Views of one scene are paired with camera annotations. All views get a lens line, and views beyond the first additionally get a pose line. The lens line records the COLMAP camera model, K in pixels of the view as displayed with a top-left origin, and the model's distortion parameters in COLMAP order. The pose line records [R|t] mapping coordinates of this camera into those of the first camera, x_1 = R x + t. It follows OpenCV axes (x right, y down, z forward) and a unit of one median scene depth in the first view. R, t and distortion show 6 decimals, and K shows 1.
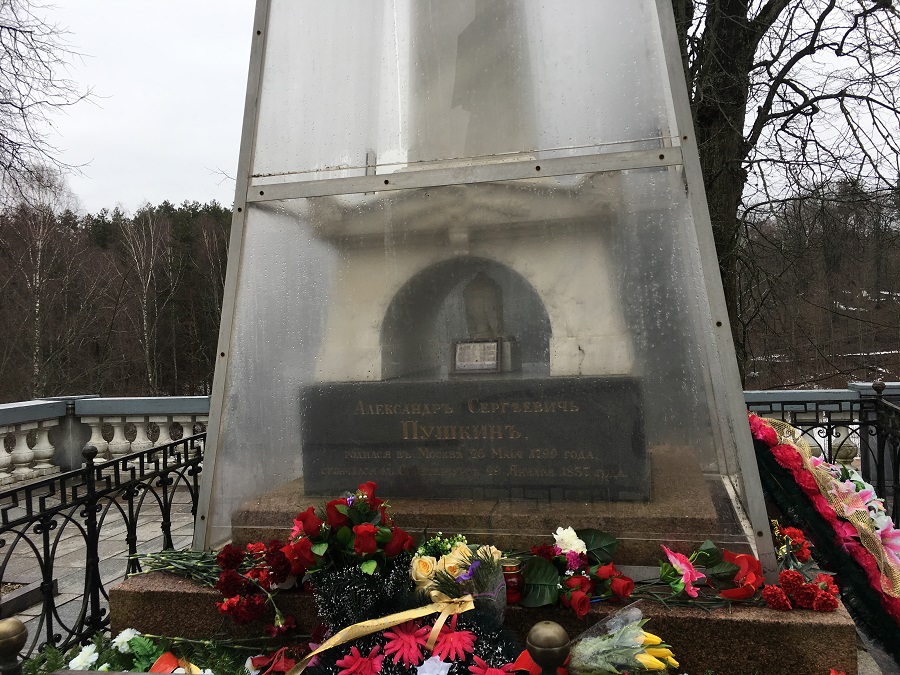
lens RADIAL K [[760.4, 0, 450.0], [0, 760.4, 337.5], [0, 0, 1]] dist [0.069435, -0.120287]
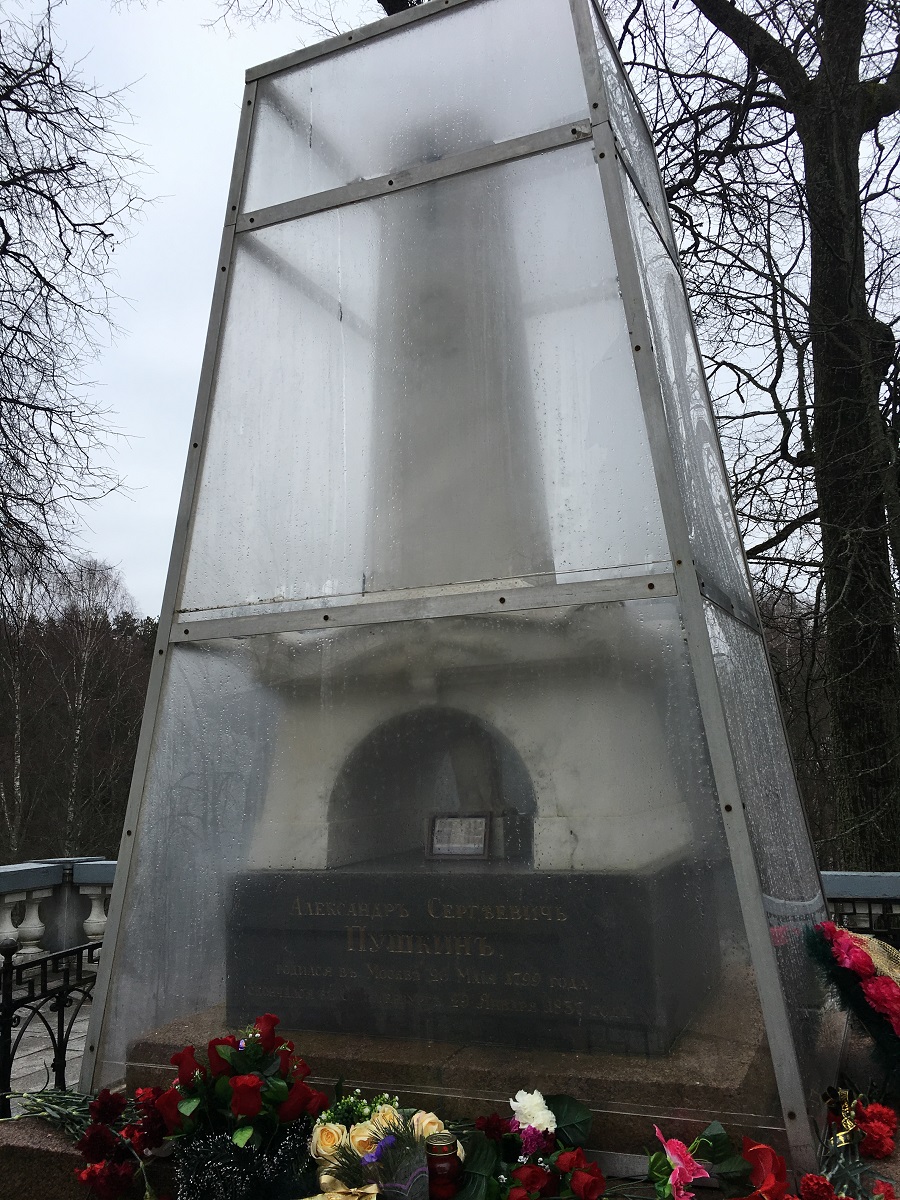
lens RADIAL K [[1013.8, 0, 450.0], [0, 1013.8, 600.0], [0, 0, 1]] dist [0.069435, -0.120287]
pose [[0.988686, -0.018225, -0.148891, 0.202601], [-0.007207, 0.985674, -0.168509, -0.041071], [0.149829, 0.167675, 0.974390, -0.031963]]
